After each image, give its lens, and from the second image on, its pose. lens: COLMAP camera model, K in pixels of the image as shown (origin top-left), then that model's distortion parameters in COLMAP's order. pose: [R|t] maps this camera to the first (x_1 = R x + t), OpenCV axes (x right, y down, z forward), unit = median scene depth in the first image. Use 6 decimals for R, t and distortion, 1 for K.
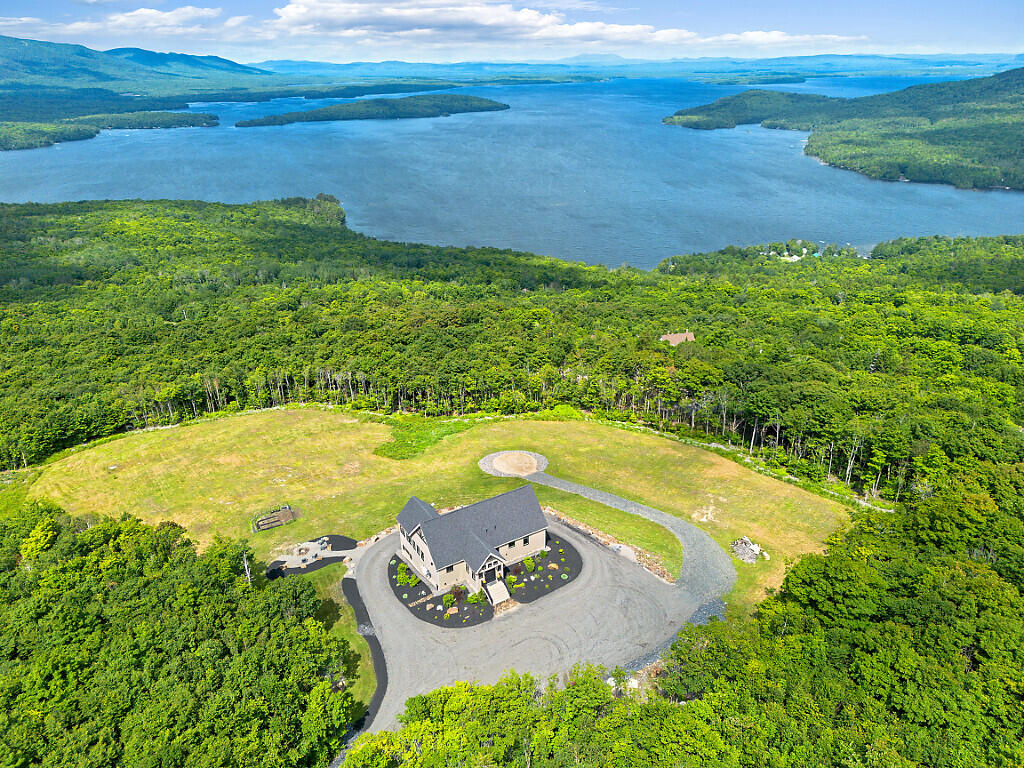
lens RADIAL K [[718.4, 0, 513.8], [0, 718.4, 384.9], [0, 0, 1]] dist [0.087581, -0.097910]
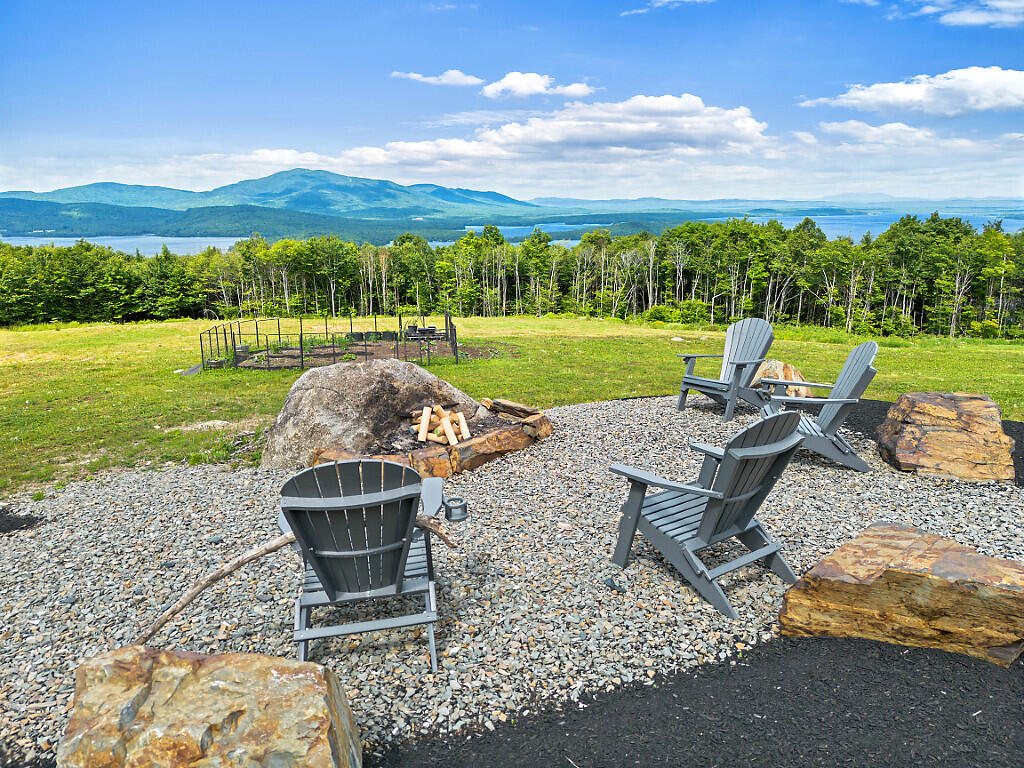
lens RADIAL K [[718.4, 0, 513.8], [0, 718.4, 384.9], [0, 0, 1]] dist [0.087581, -0.097910]
pose [[0.946032, 0.093488, -0.310296, -0.178007], [-0.144426, 0.978769, -0.145437, 0.154492], [0.290111, 0.182403, 0.939449, 0.628877]]
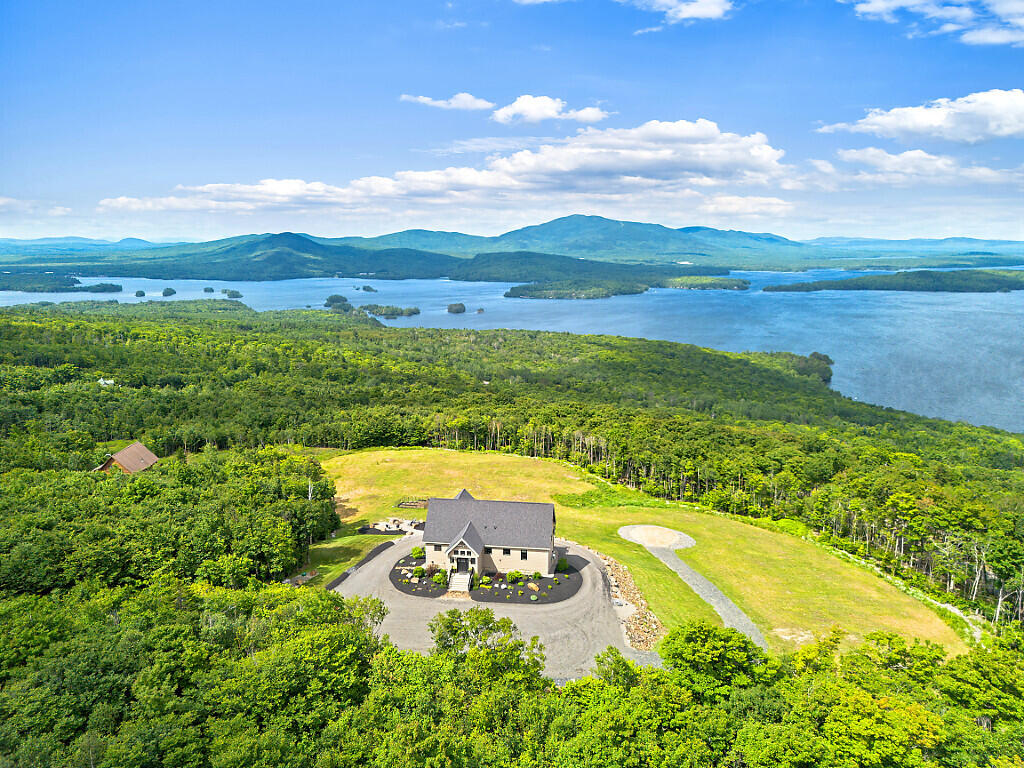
lens RADIAL K [[718.4, 0, 513.8], [0, 718.4, 384.9], [0, 0, 1]] dist [0.087581, -0.097910]
pose [[0.769490, 0.140561, -0.622999, 0.346970], [-0.271776, 0.954818, -0.120254, 0.072754], [0.577947, 0.261851, 0.772924, 0.117192]]
